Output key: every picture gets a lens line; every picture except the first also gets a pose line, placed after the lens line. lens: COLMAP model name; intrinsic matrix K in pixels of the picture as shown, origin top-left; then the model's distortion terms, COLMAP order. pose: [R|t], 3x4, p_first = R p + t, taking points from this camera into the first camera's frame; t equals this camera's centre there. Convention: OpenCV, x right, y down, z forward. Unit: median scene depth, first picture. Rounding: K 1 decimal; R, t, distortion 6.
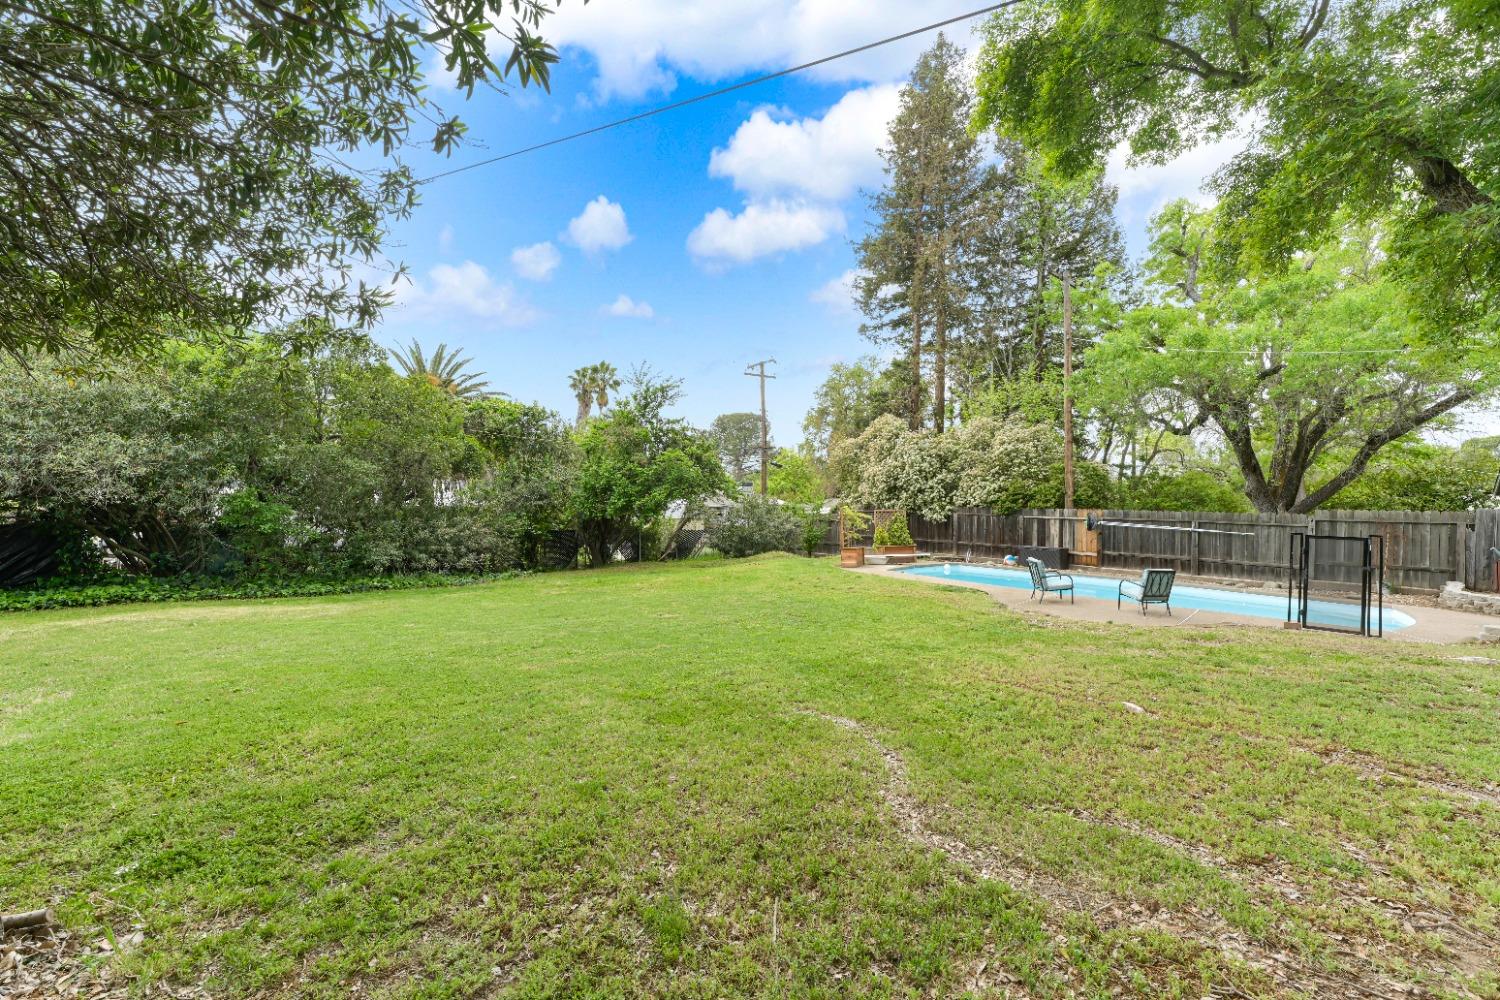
lens RADIAL K [[600.1, 0, 753.0], [0, 600.1, 501.3], [0, 0, 1]] dist [0.001590, -0.000045]
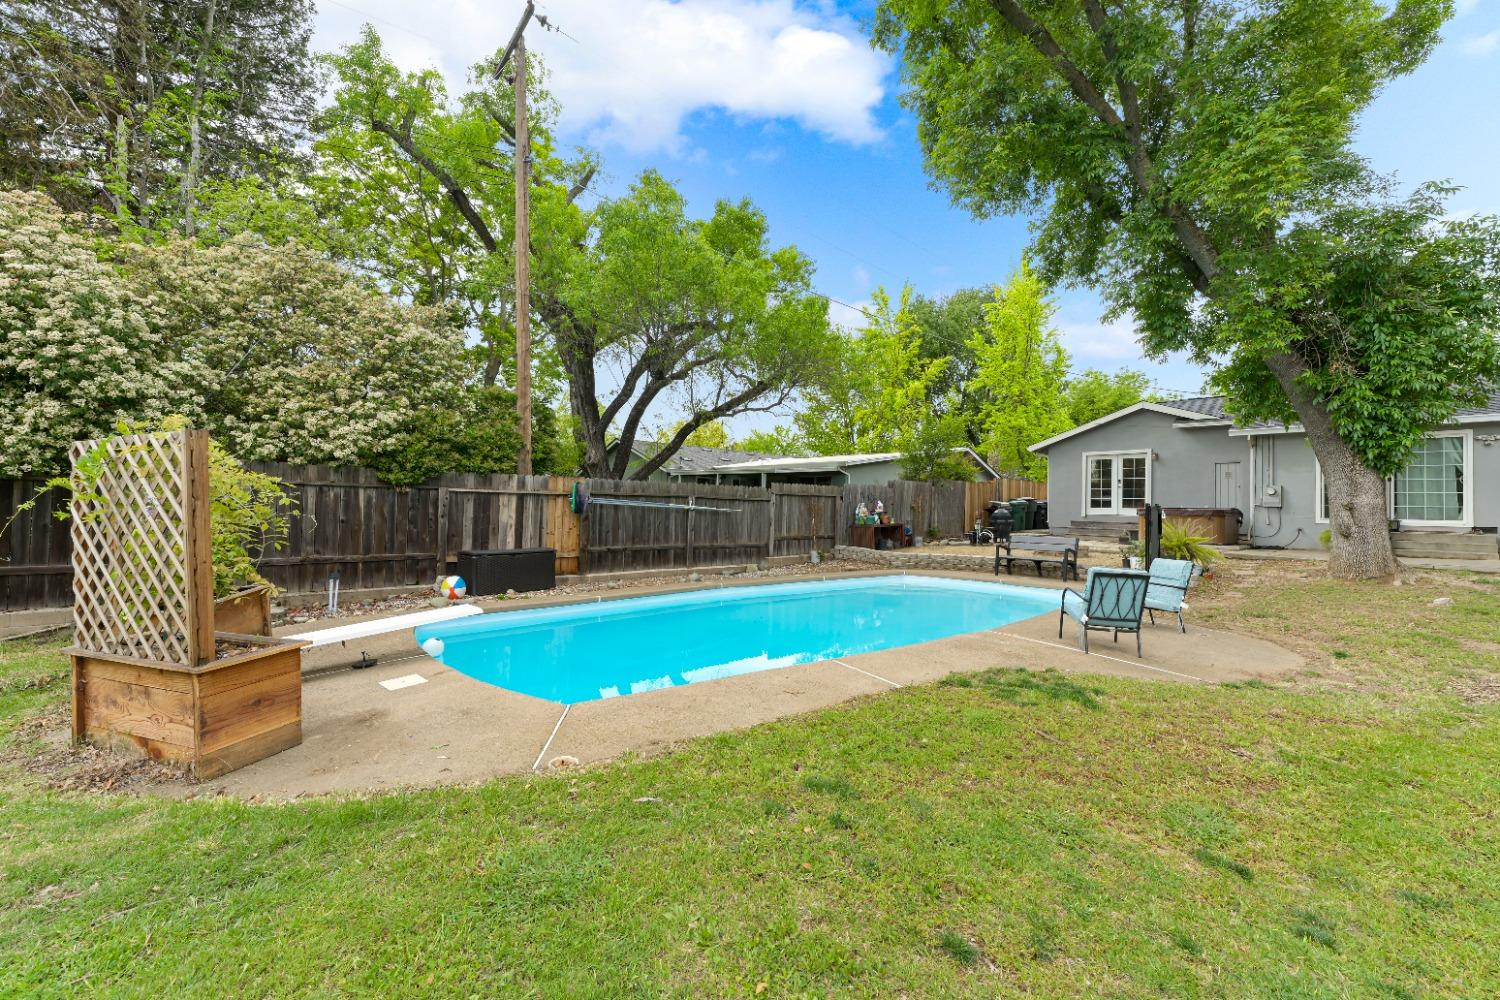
lens RADIAL K [[600.1, 0, 738.5], [0, 600.1, 497.6], [0, 0, 1]] dist [0.001590, -0.000045]
pose [[-0.003016, -0.003946, 0.999988, -0.018583], [-0.020877, 0.999775, 0.003883, 0.026052], [-0.999777, -0.020865, -0.003098, 0.786201]]
